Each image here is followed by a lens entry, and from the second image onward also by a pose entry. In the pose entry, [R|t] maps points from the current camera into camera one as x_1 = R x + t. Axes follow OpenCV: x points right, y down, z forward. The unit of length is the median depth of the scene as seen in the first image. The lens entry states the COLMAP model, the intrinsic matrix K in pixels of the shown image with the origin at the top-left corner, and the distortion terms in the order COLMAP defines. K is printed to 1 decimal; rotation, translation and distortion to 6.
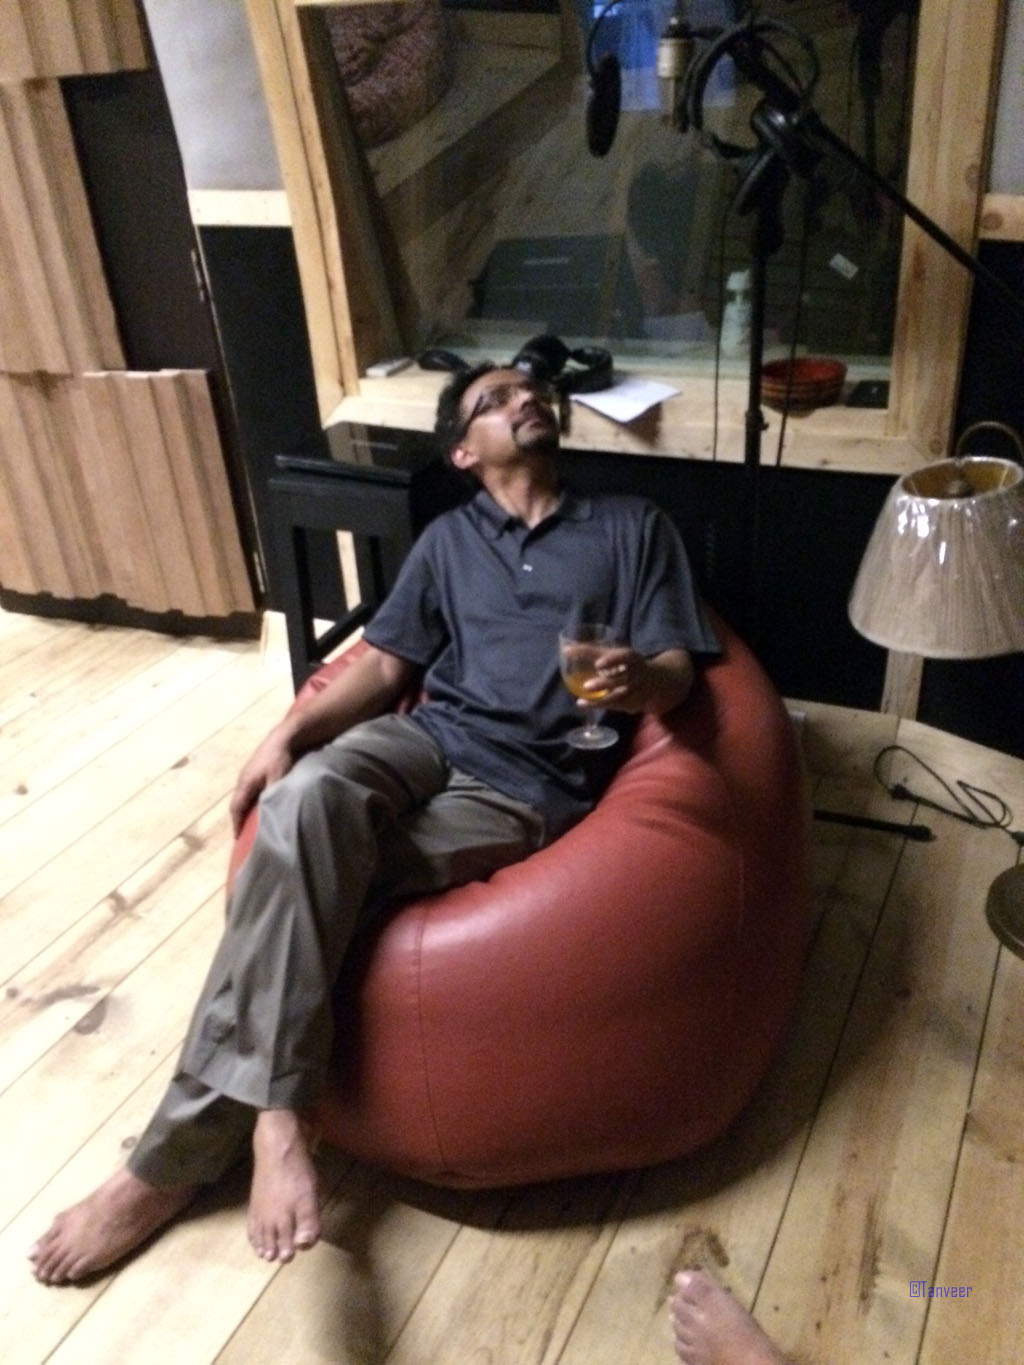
lens RADIAL K [[1126.1, 0, 512.0], [0, 1126.1, 682.5], [0, 0, 1]] dist [0.073466, -0.083680]
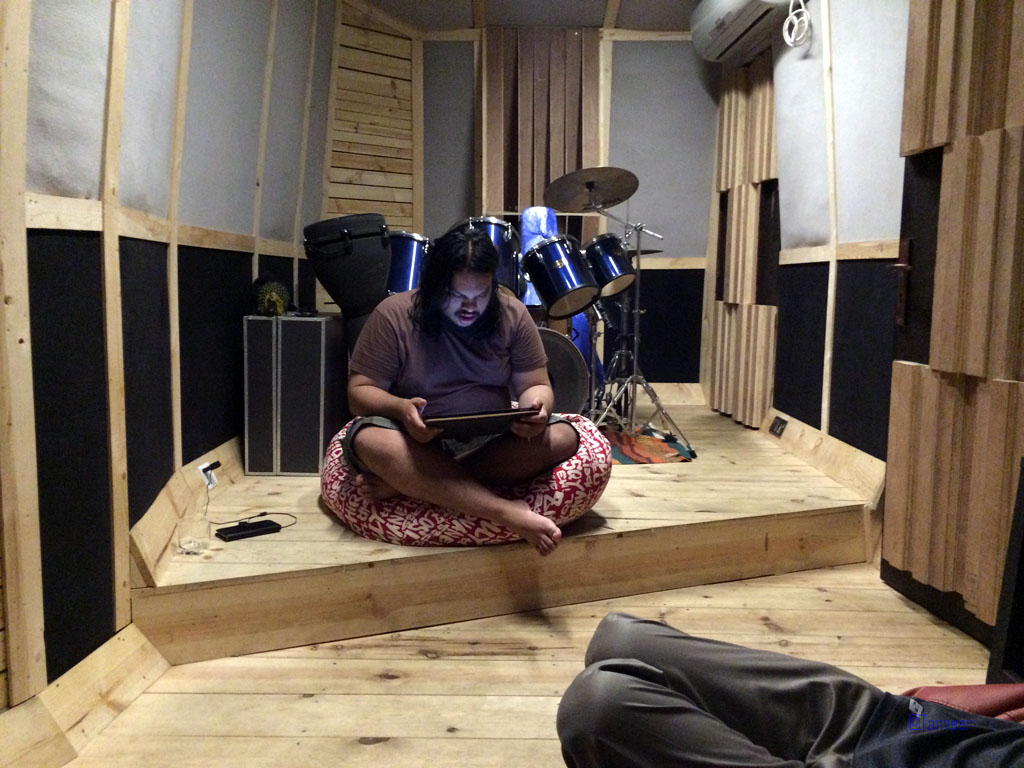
lens RADIAL K [[860.9, 0, 512.0], [0, 860.9, 384.0], [0, 0, 1]] dist [0.052164, -0.001406]
pose [[0.445590, 0.173686, -0.878227, 0.192916], [-0.492471, 0.866787, -0.078444, 0.028177], [0.747611, 0.467455, 0.471767, 0.371120]]
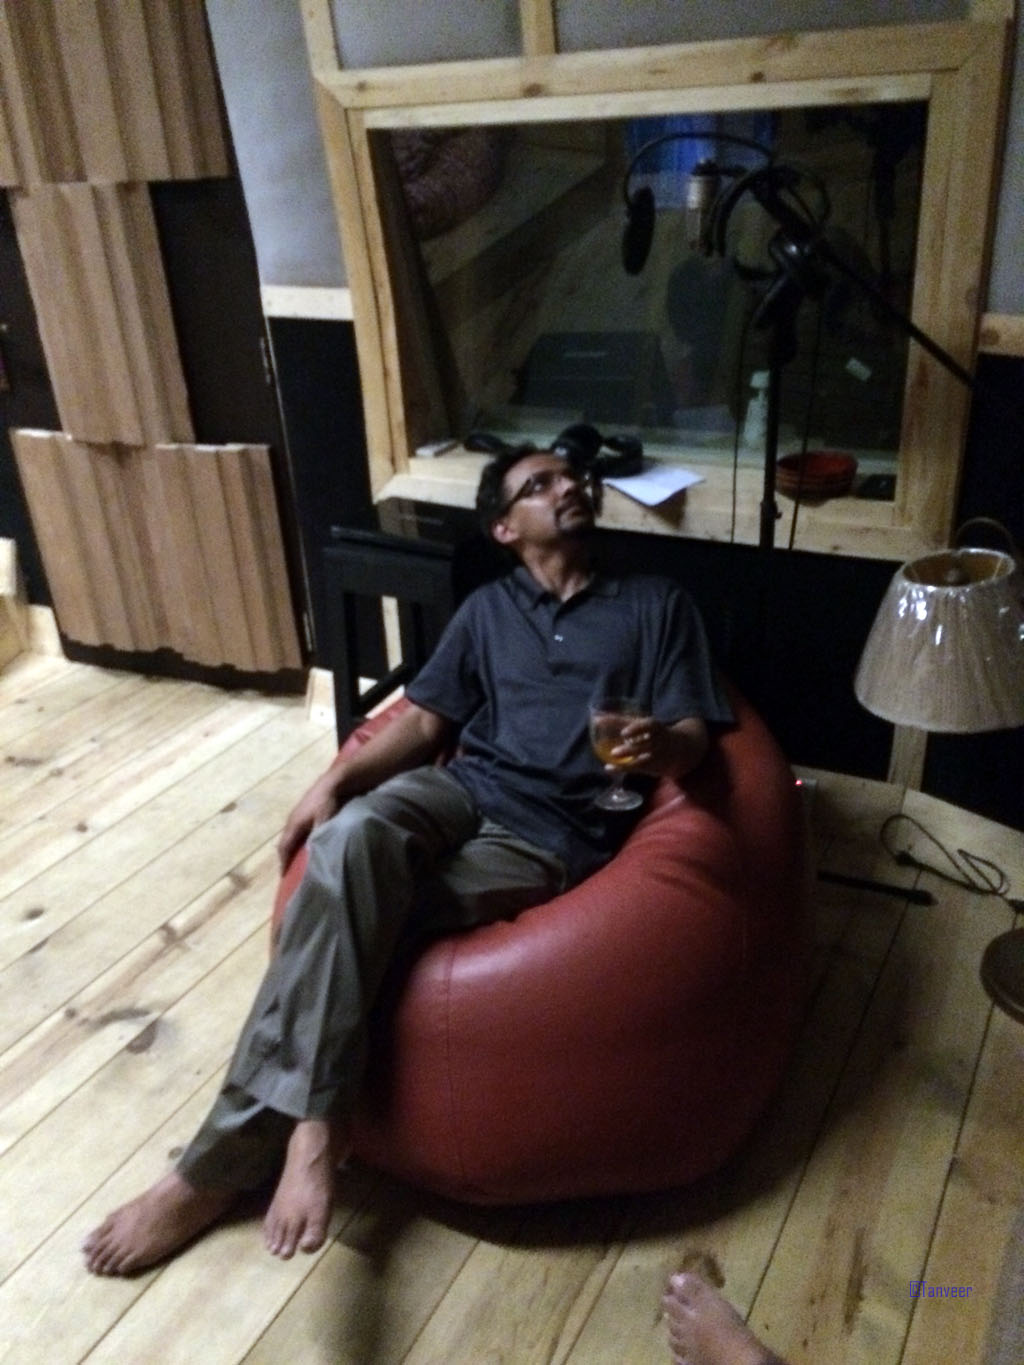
lens RADIAL K [[1147.6, 0, 512.0], [0, 1147.6, 682.5], [0, 0, 1]] dist [0.052164, -0.001406]
pose [[0.999131, 0.031739, -0.027008, 0.000540], [-0.033214, 0.997877, -0.056022, 0.006580], [0.025172, 0.056870, 0.998064, -0.107995]]
